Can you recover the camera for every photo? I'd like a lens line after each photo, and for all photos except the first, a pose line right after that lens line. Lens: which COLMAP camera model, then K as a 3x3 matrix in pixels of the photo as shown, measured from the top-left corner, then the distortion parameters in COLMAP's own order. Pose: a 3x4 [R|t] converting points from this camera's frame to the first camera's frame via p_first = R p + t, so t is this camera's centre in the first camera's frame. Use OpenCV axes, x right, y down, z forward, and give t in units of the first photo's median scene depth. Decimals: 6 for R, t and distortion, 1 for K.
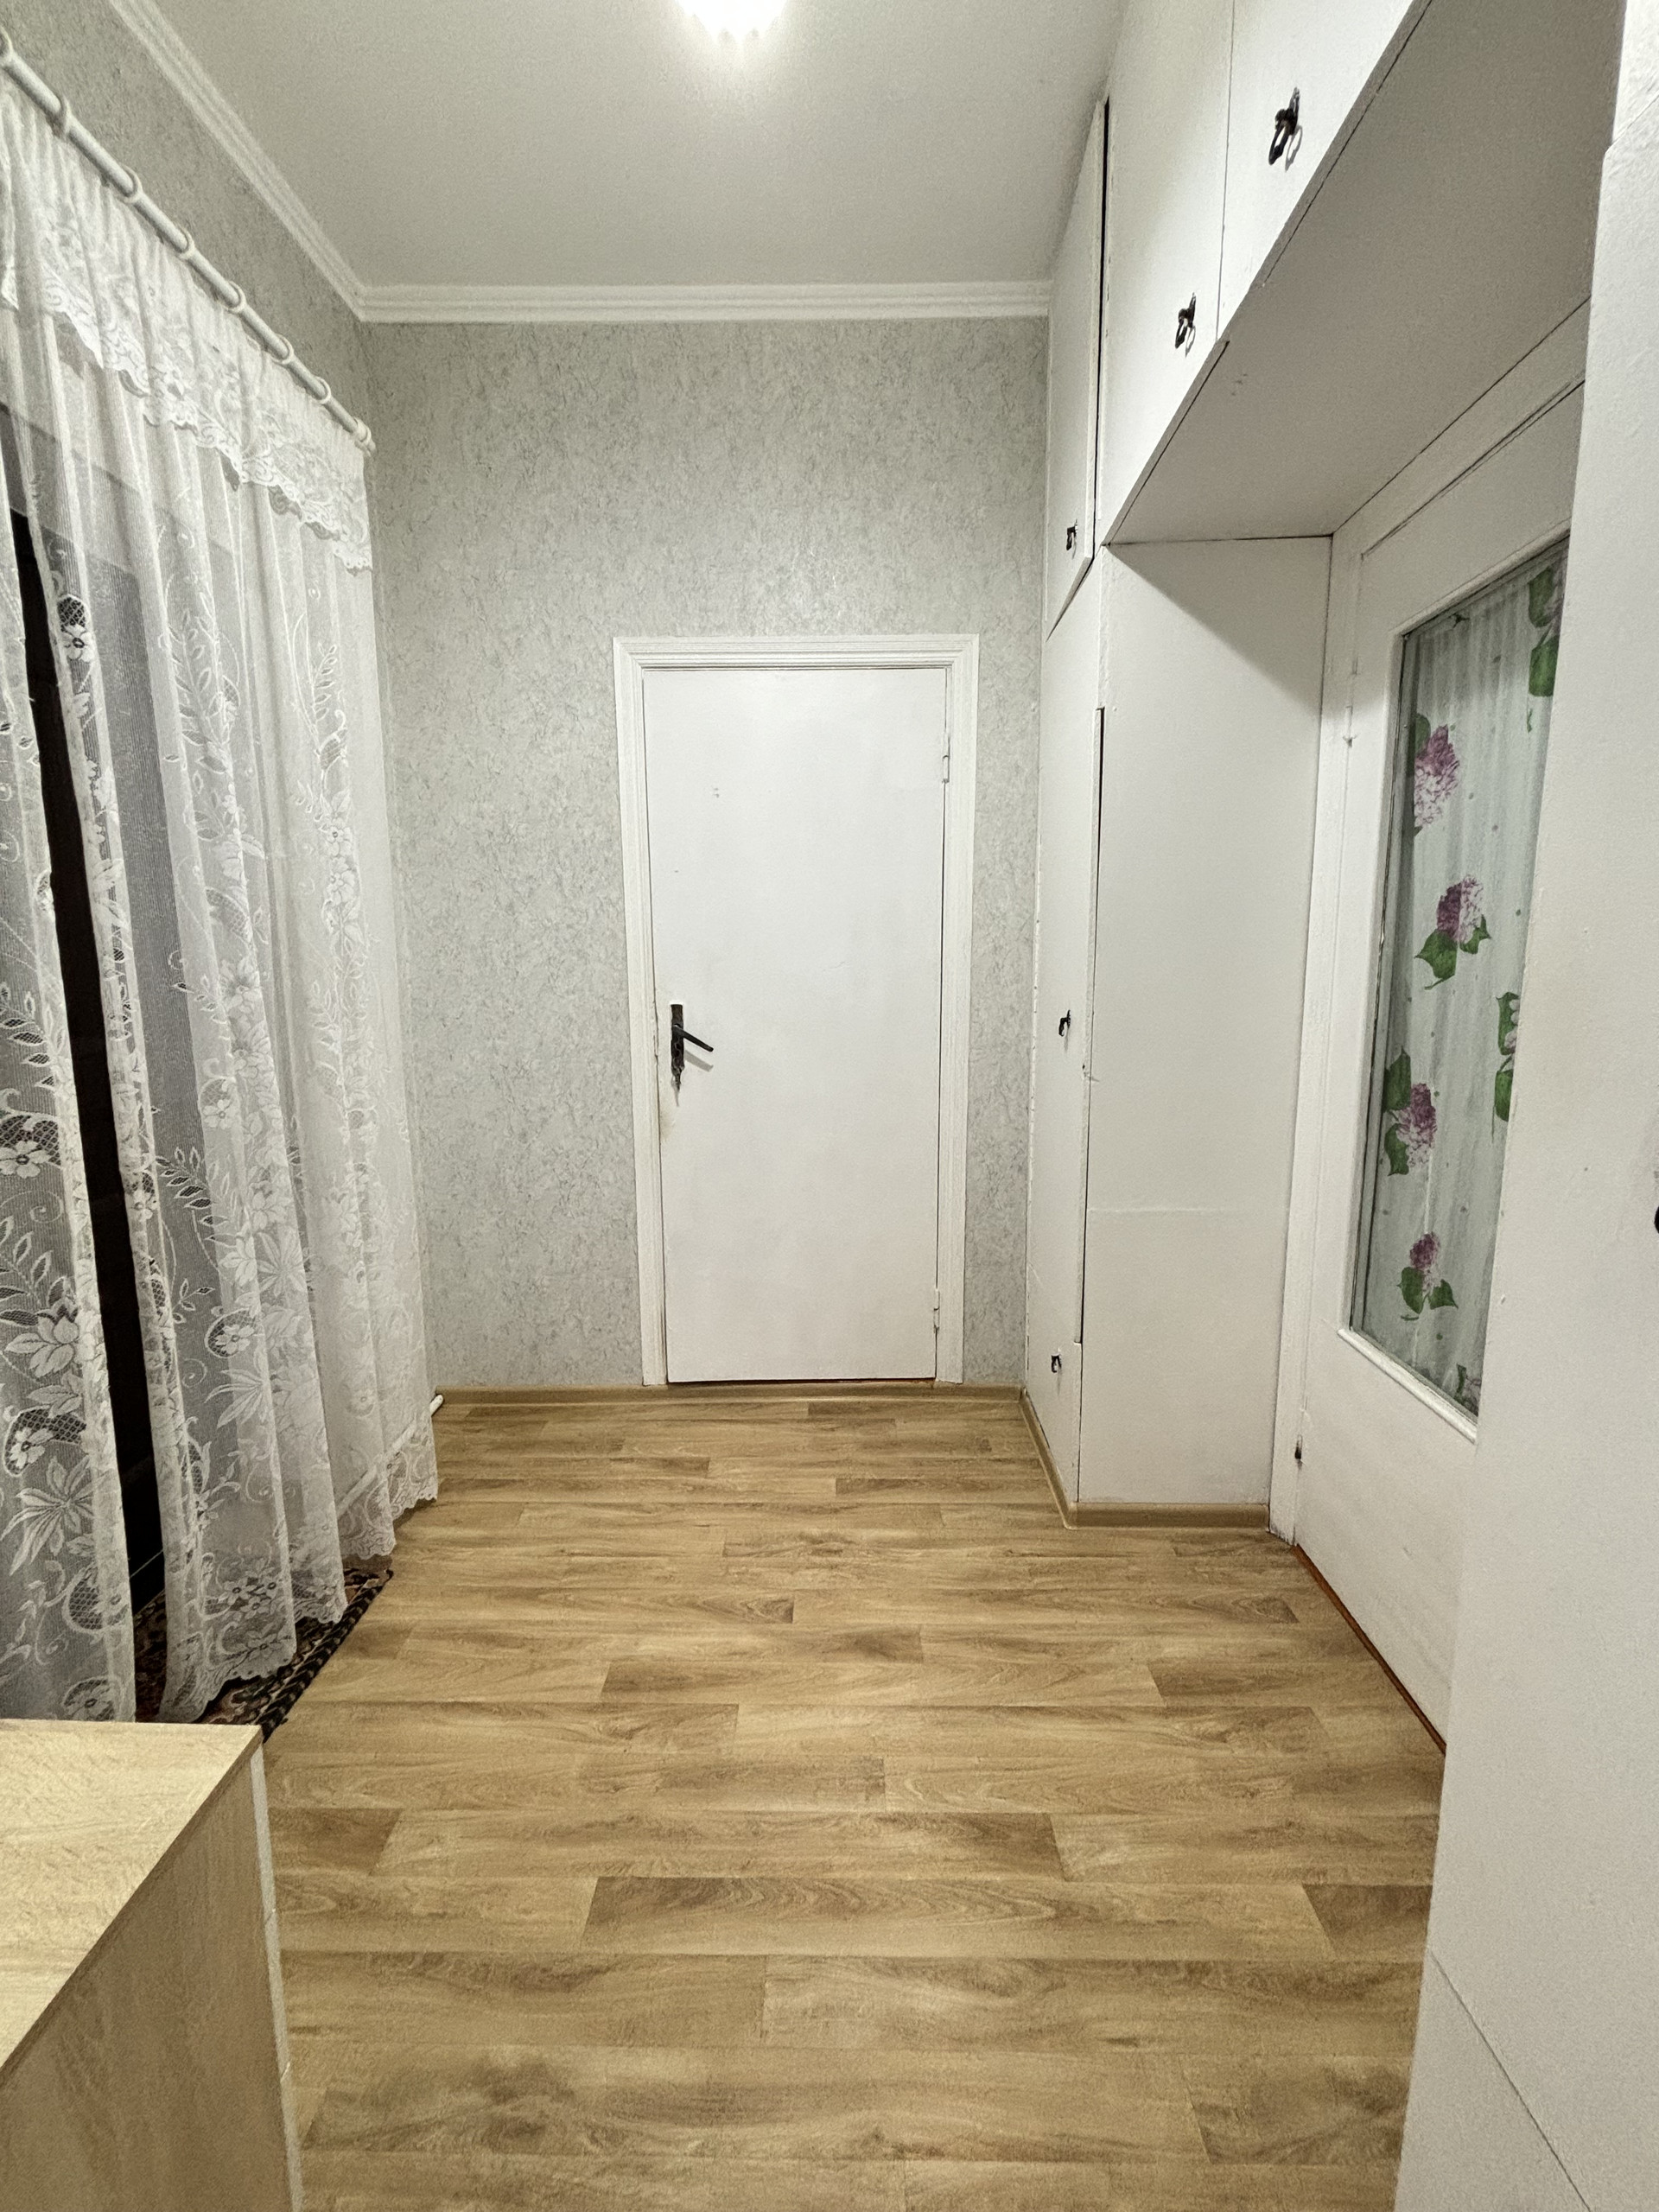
lens RADIAL K [[895.8, 0, 834.2], [0, 895.8, 1102.7], [0, 0, 1]] dist [0.001784, 0.000629]
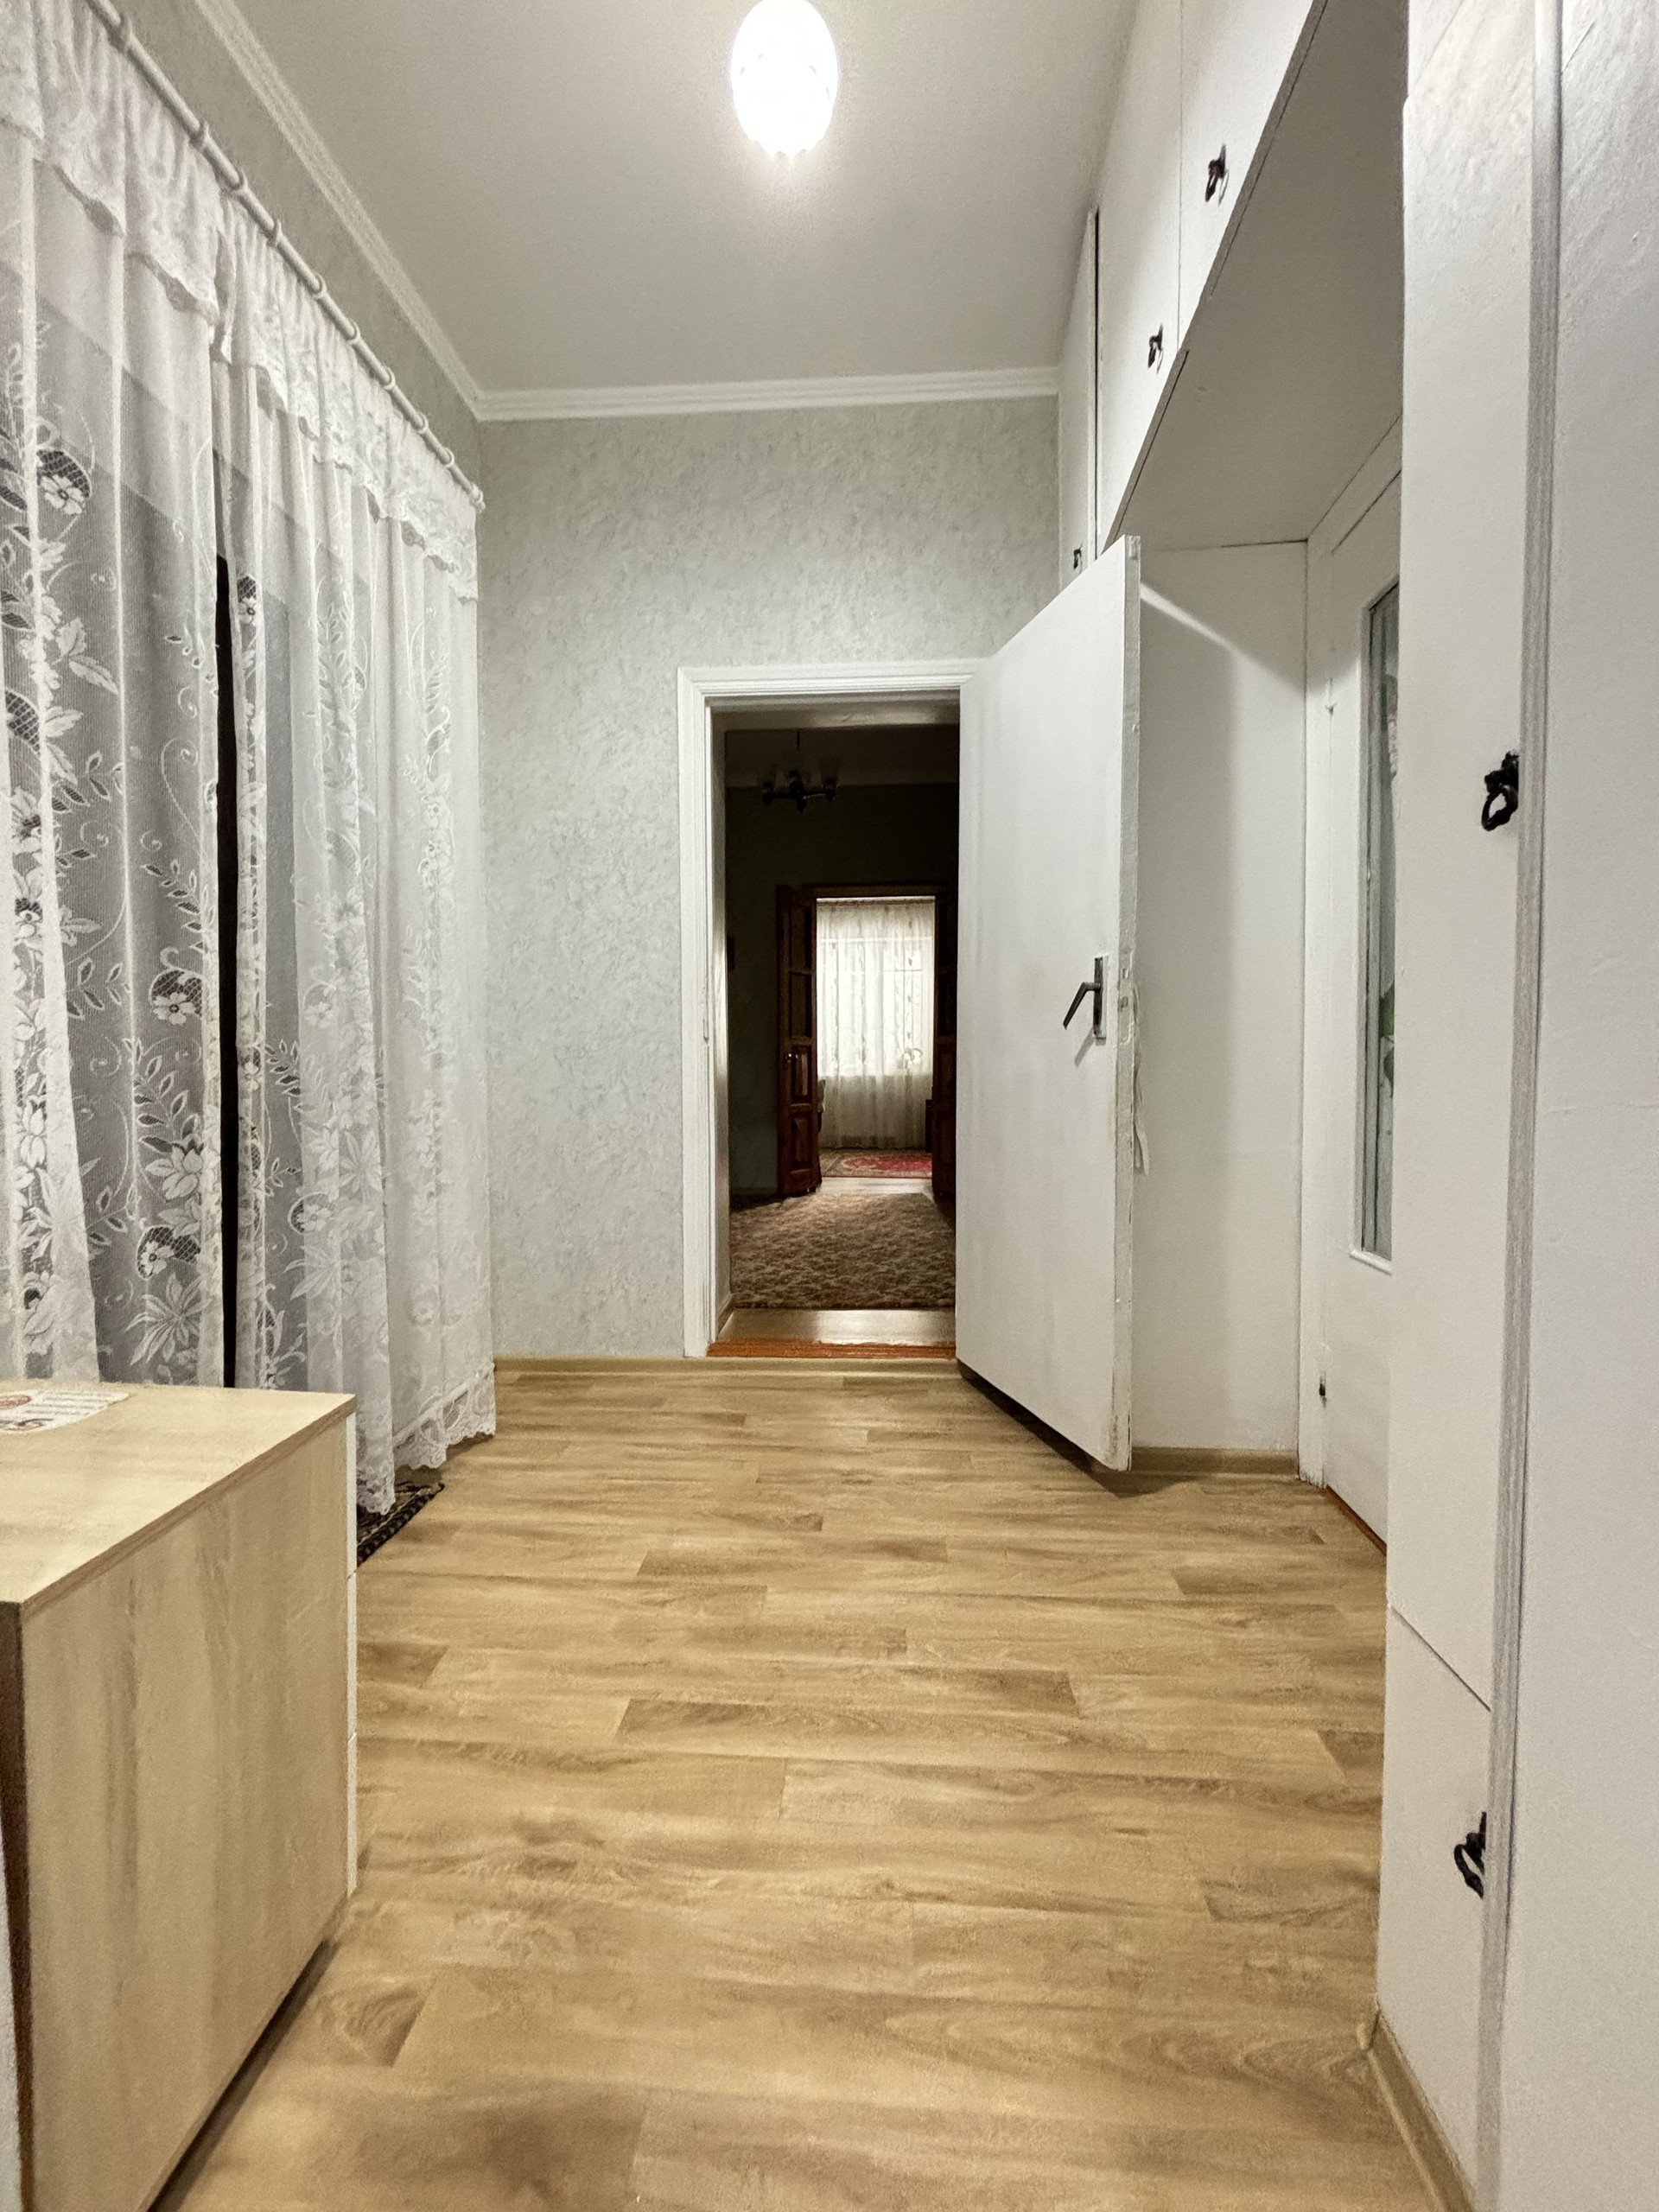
lens RADIAL K [[895.8, 0, 836.3], [0, 895.8, 1100.4], [0, 0, 1]] dist [0.001784, 0.000629]
pose [[0.998686, 0.004686, -0.051030, 0.022588], [-0.010336, 0.993764, -0.111020, 0.223345], [0.050191, 0.111401, 0.992507, -0.086585]]
